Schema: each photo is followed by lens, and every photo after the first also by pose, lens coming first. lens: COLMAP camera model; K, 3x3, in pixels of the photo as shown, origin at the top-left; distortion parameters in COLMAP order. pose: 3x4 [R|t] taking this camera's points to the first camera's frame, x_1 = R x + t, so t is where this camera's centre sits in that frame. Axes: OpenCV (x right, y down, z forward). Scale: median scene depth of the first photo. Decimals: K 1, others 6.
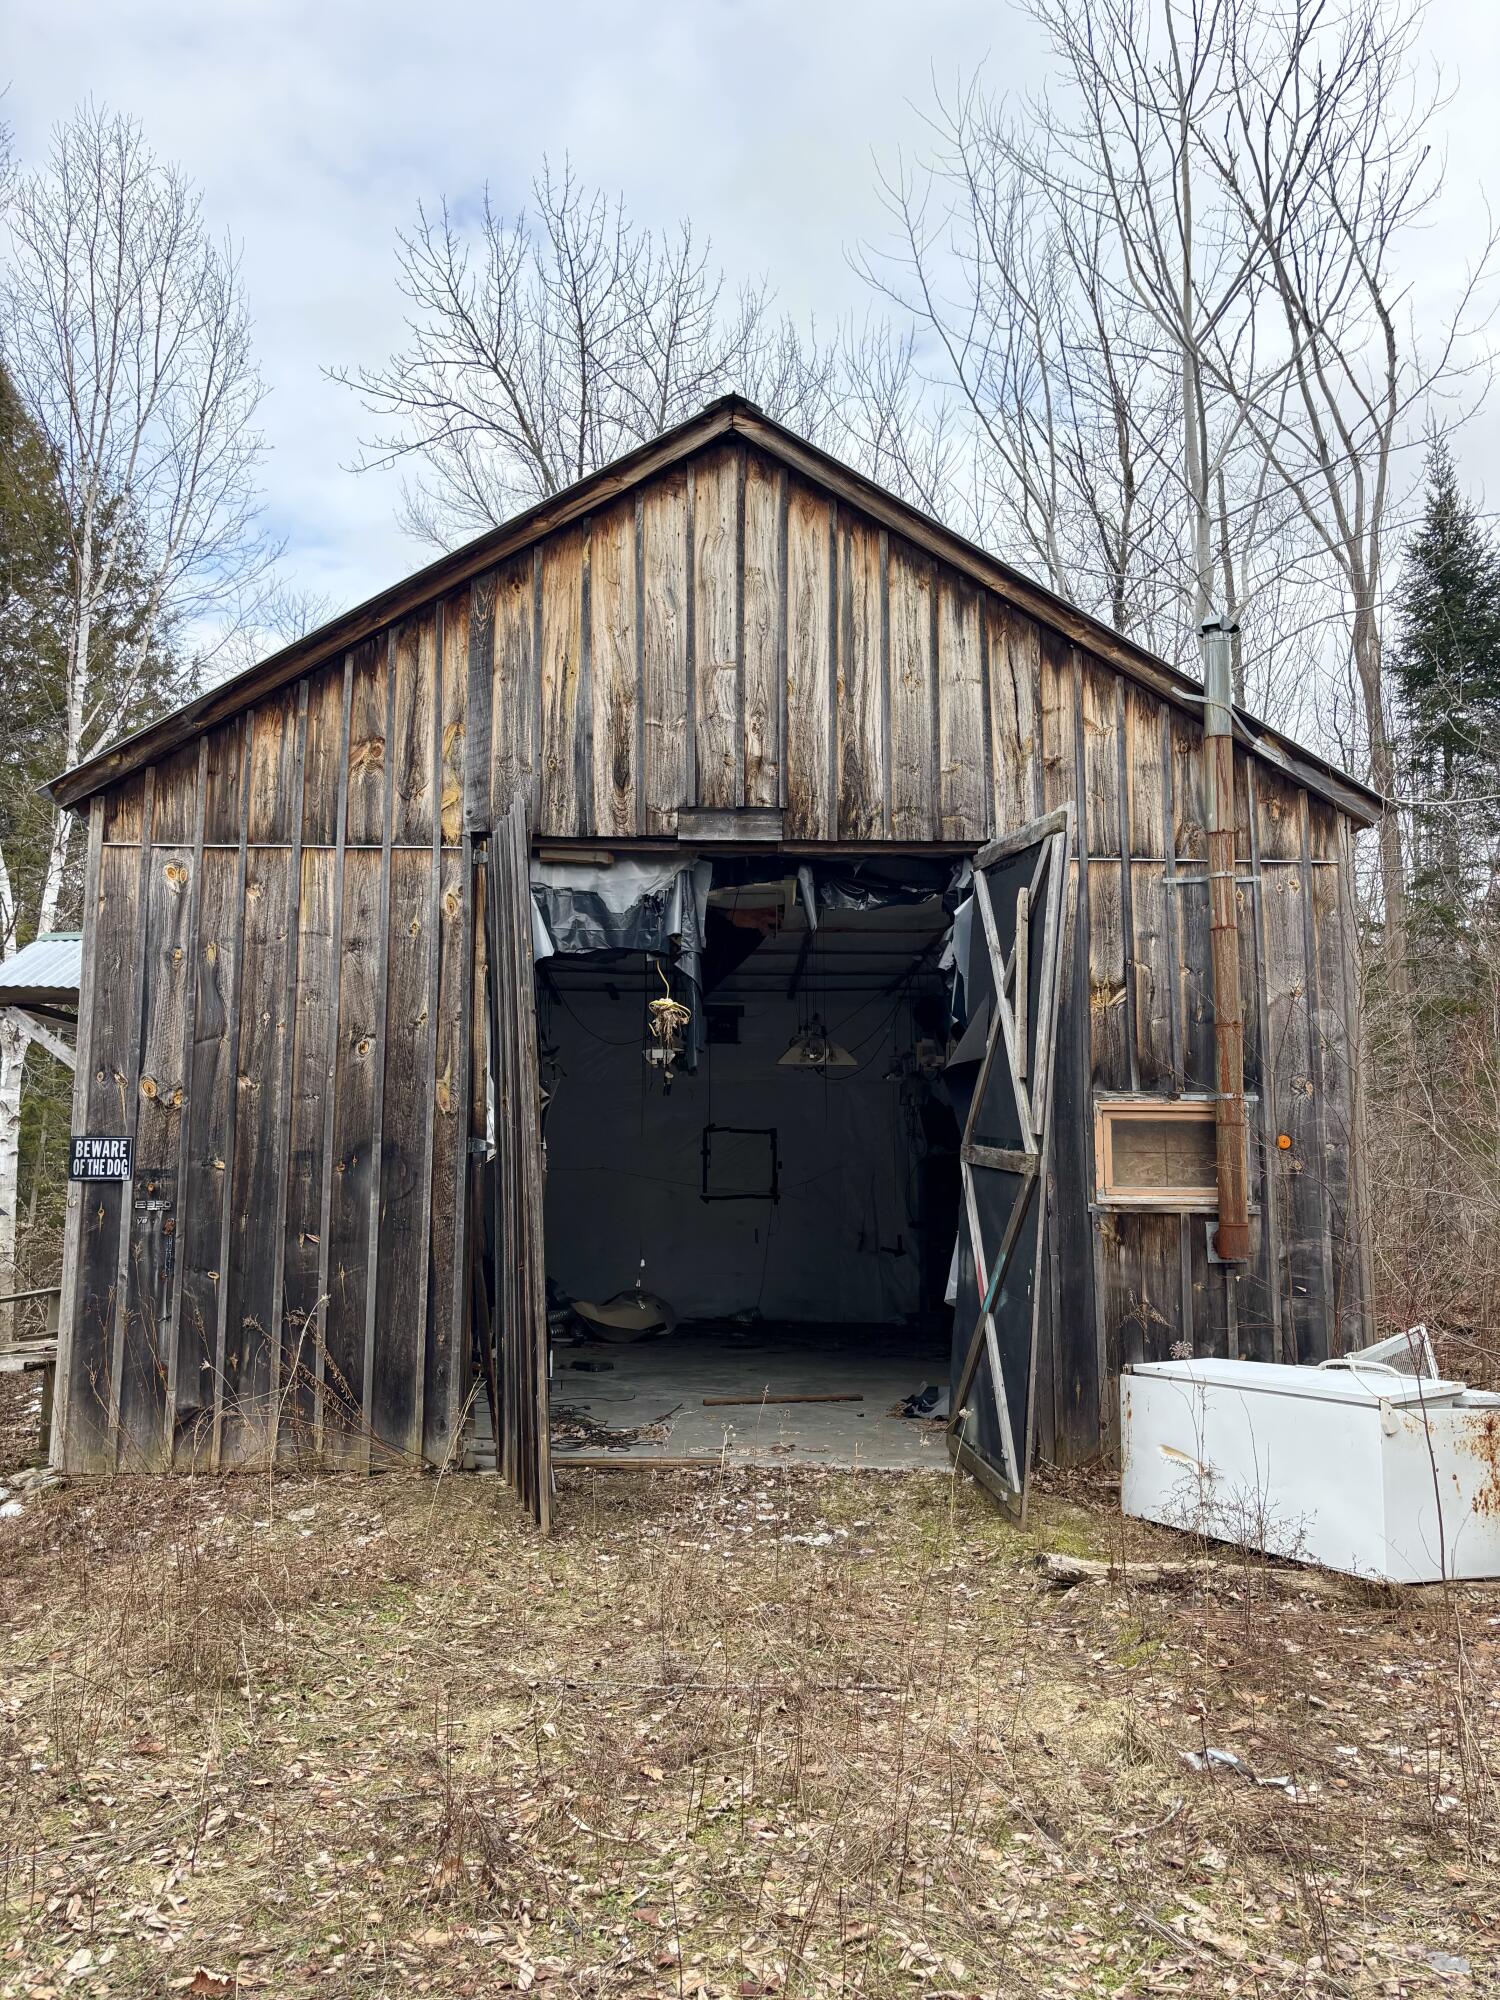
lens RADIAL K [[1503.0, 0, 746.4], [0, 1503.0, 1001.6], [0, 0, 1]] dist [0.000890, 0.000053]
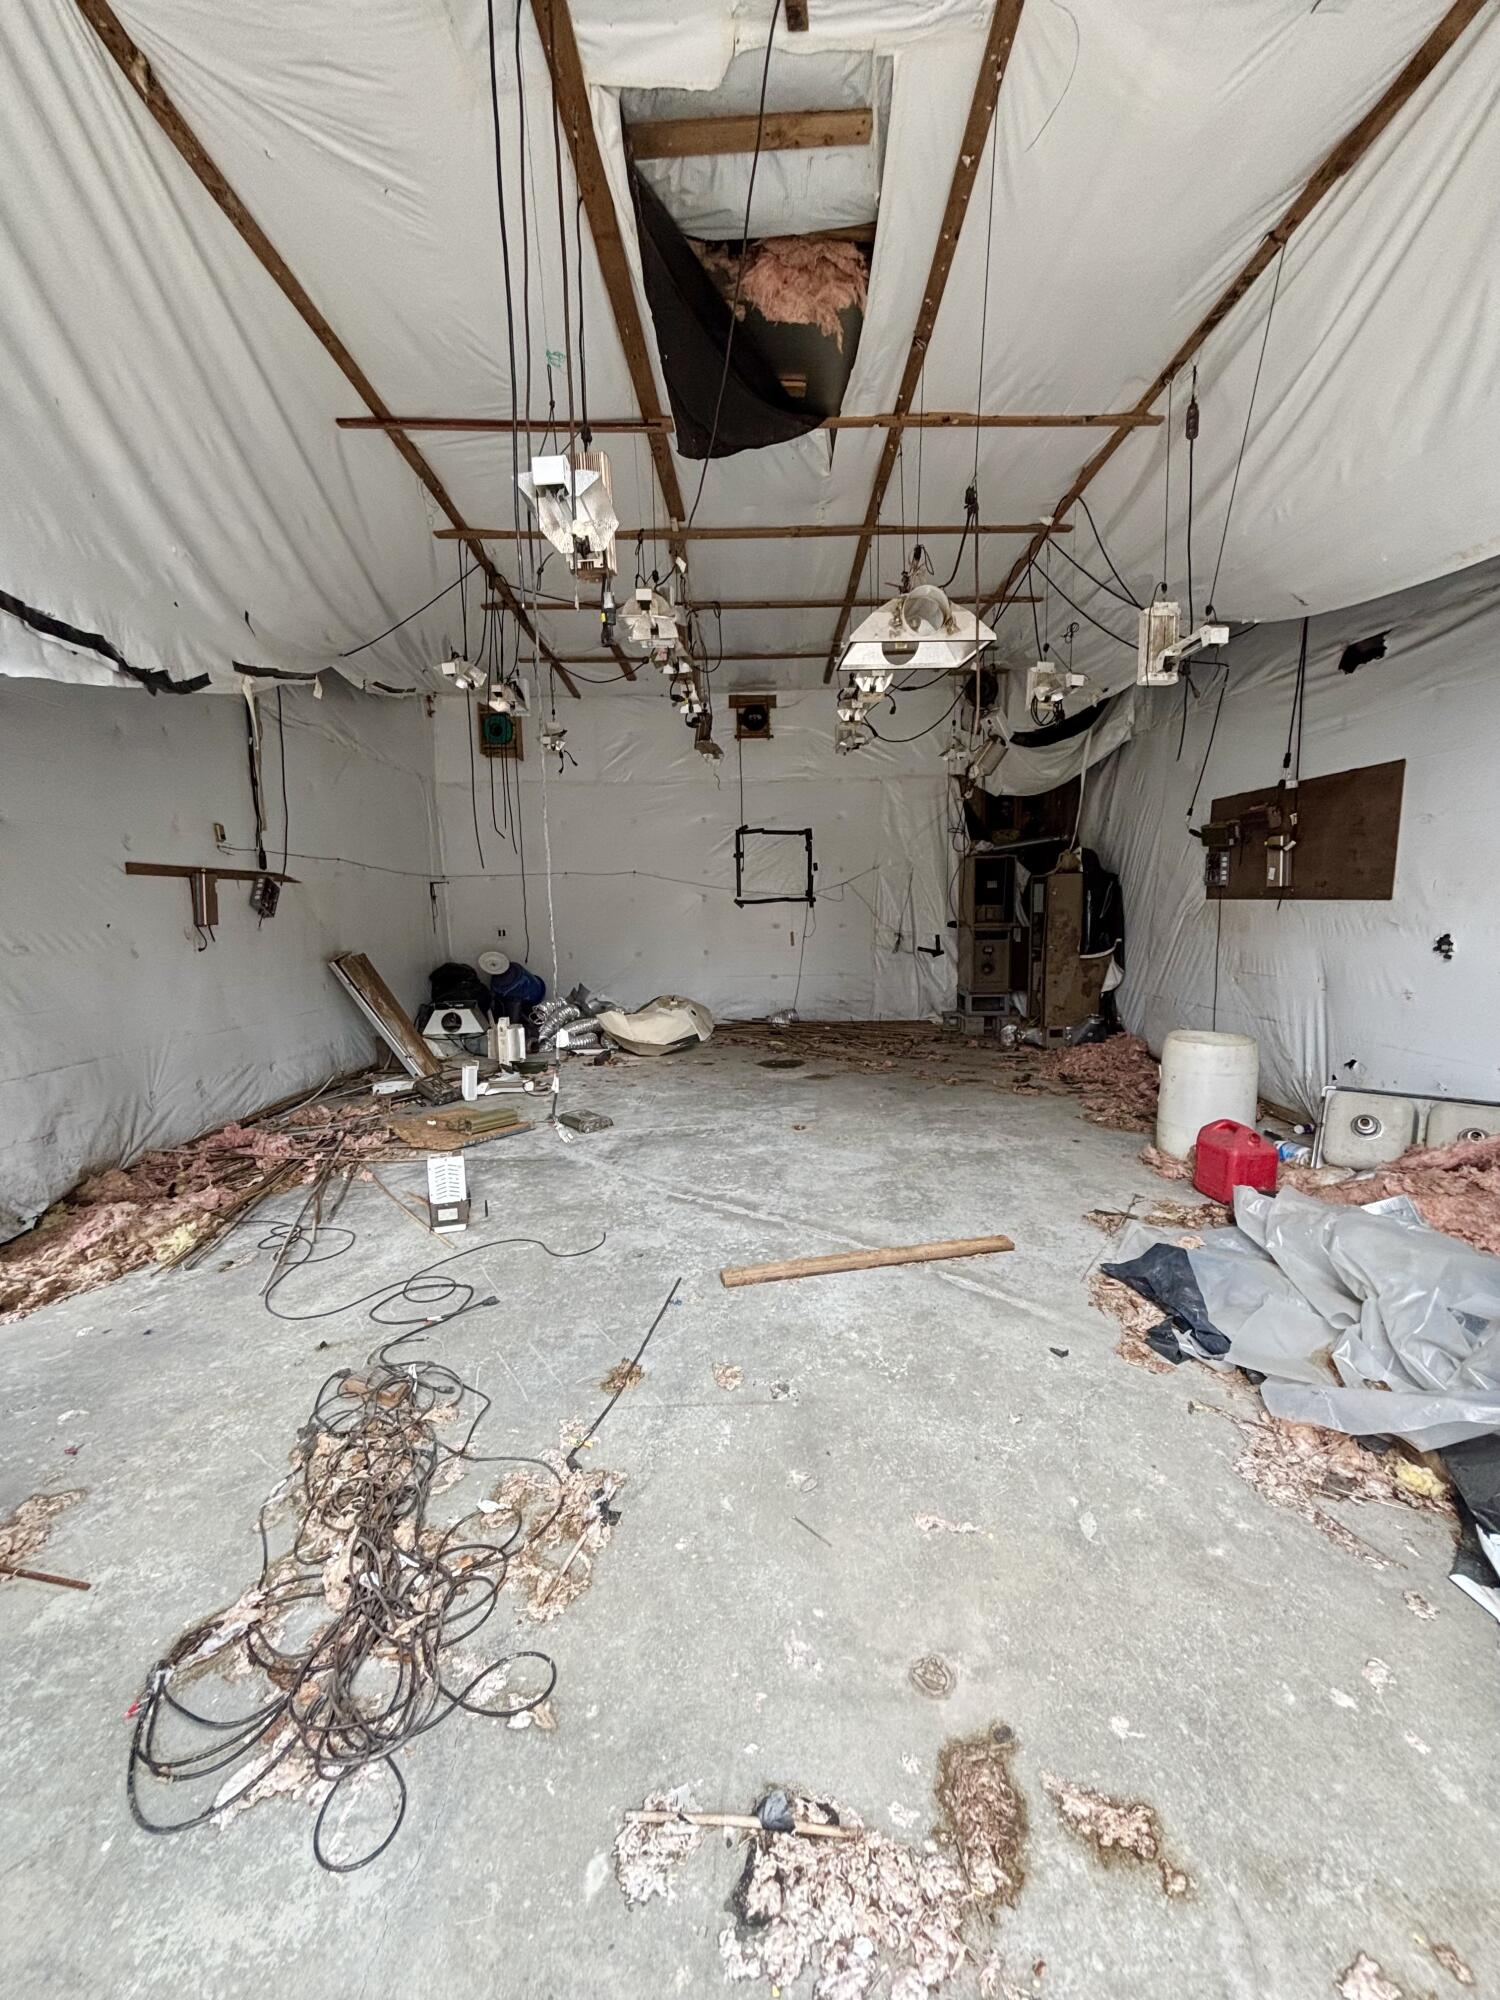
lens RADIAL K [[807.0, 0, 743.6], [0, 807.0, 1003.0], [0, 0, 1]] dist [-0.004127, 0.000753]
pose [[0.997812, -0.013270, -0.064772, 0.008654], [0.029297, 0.966969, 0.253203, 0.060733], [0.059272, -0.254547, 0.965242, 0.470684]]
